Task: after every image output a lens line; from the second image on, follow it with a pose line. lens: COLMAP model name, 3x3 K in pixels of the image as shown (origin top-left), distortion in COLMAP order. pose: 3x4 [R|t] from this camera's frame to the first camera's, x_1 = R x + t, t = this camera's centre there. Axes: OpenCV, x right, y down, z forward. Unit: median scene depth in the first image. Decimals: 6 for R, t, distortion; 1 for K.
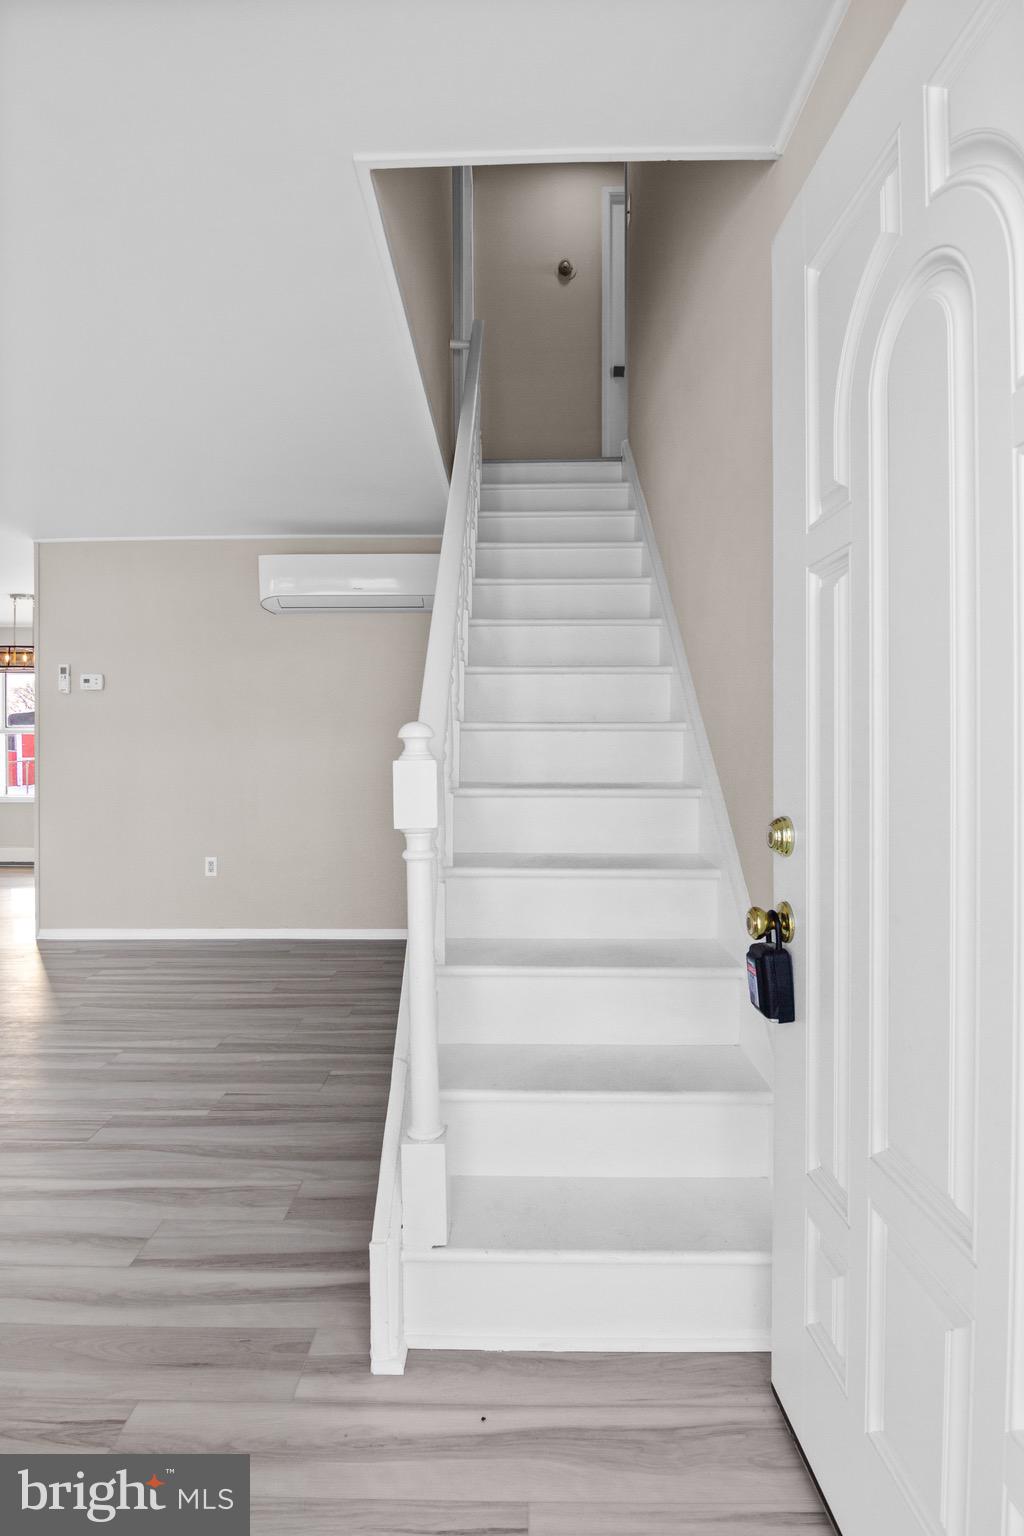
lens RADIAL K [[784.7, 0, 510.4], [0, 784.7, 759.7], [0, 0, 1]] dist [-0.012184, -0.006906]
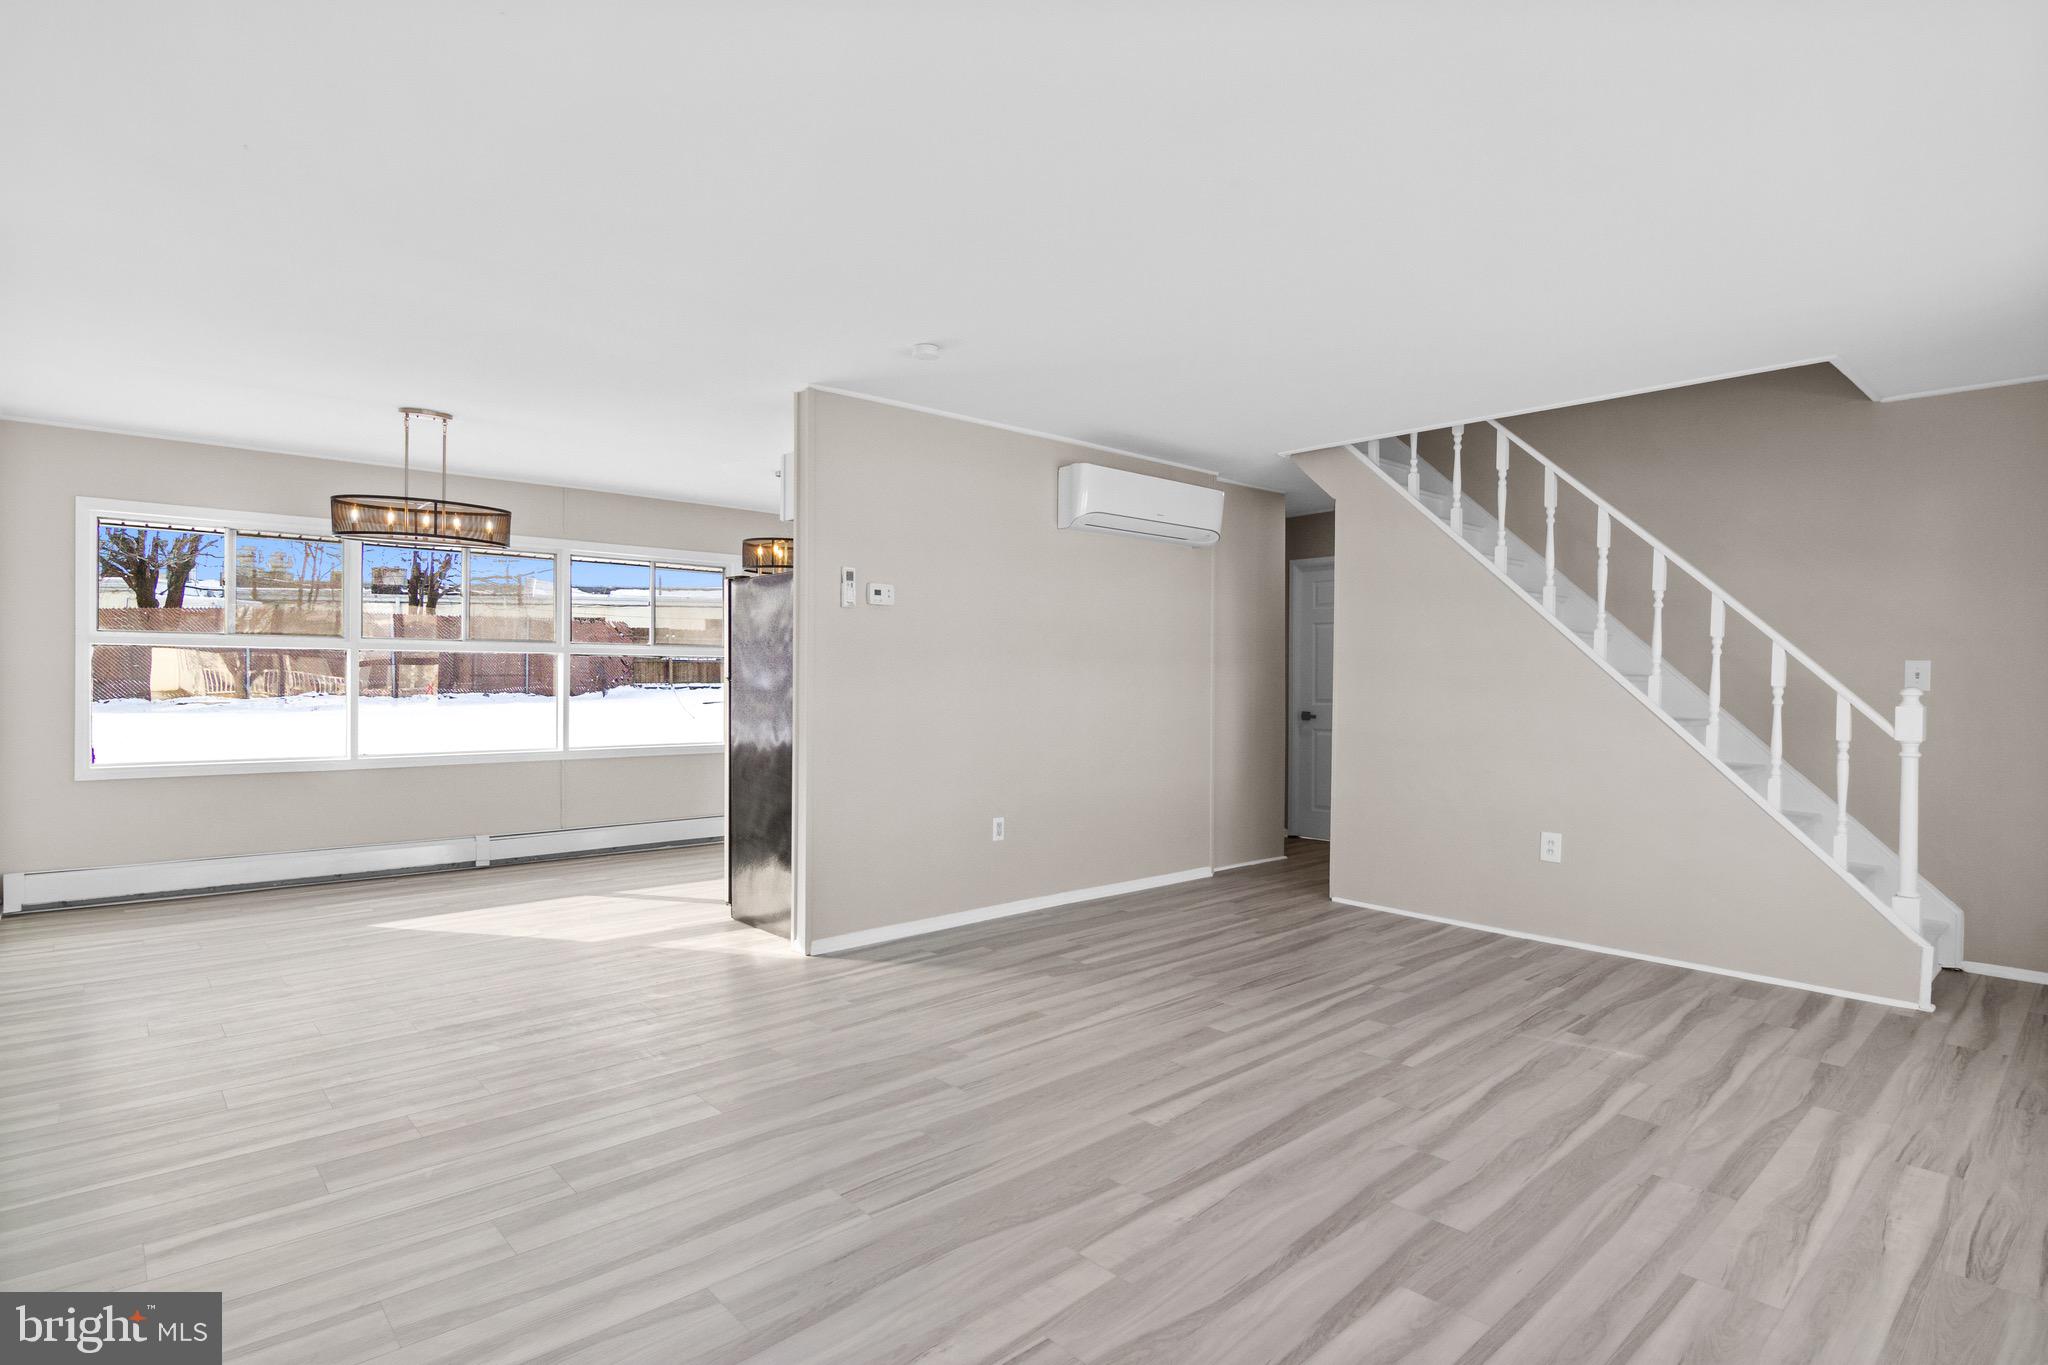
lens RADIAL K [[1046.2, 0, 1003.7], [0, 1046.2, 677.5], [0, 0, 1]] dist [-0.012184, -0.006906]
pose [[0.741908, 0.006541, 0.670470, -1.733382], [-0.003559, 0.999977, -0.005819, -0.023607], [-0.670492, 0.001931, 0.741914, 0.293326]]
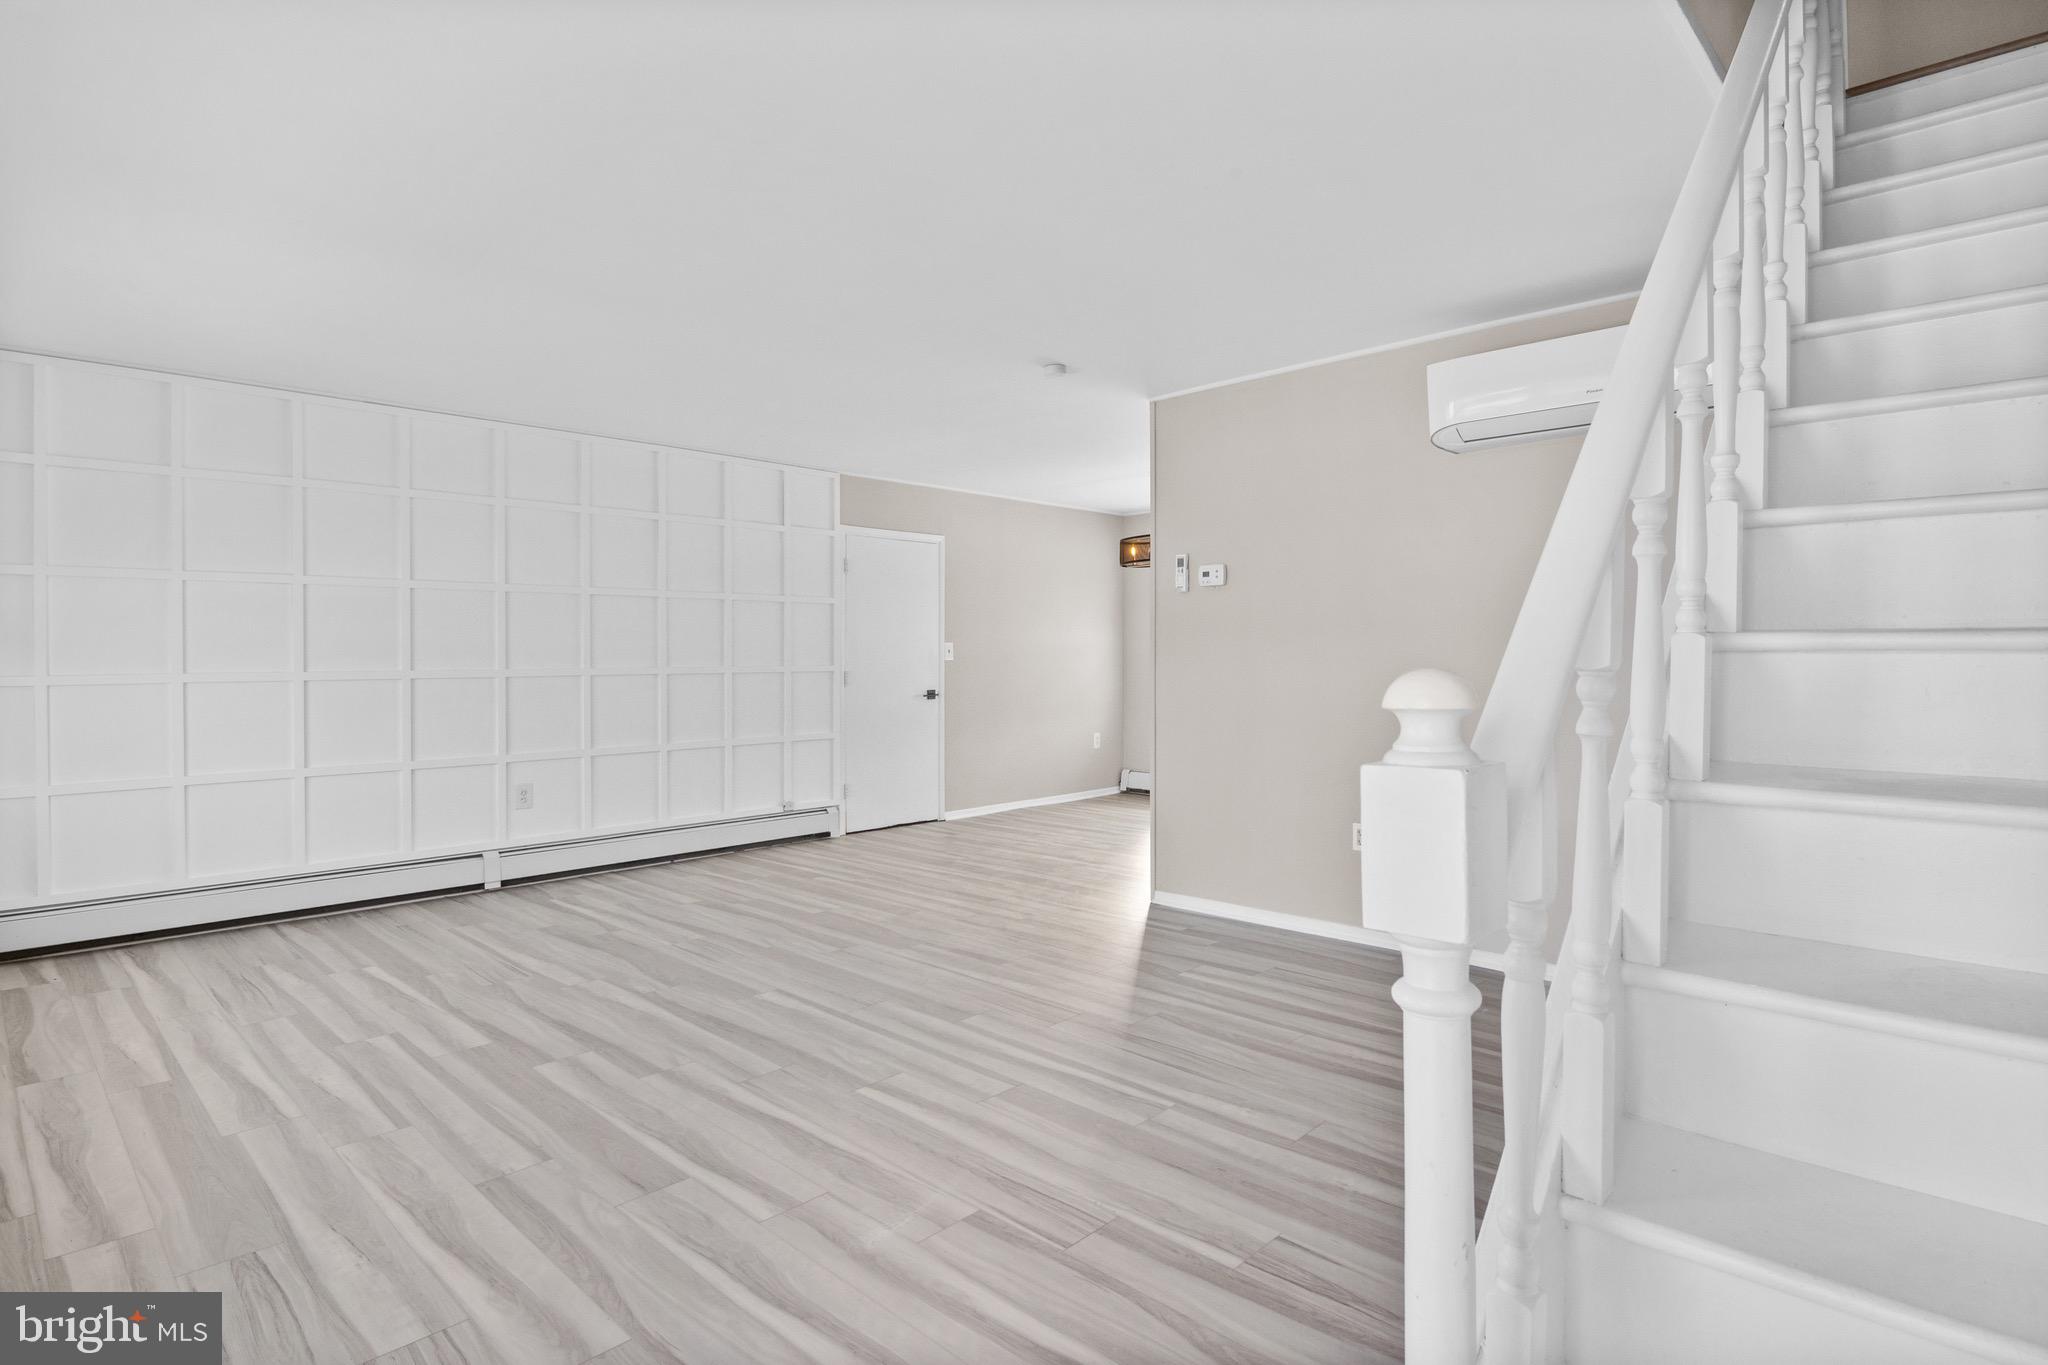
lens RADIAL K [[1046.2, 0, 1033.7], [0, 1046.2, 670.1], [0, 0, 1]] dist [-0.012184, -0.006906]
pose [[0.729035, 0.008591, -0.684423, 0.048447], [-0.003155, 0.999953, 0.009191, -0.025440], [0.684469, -0.004541, 0.729027, 0.225187]]
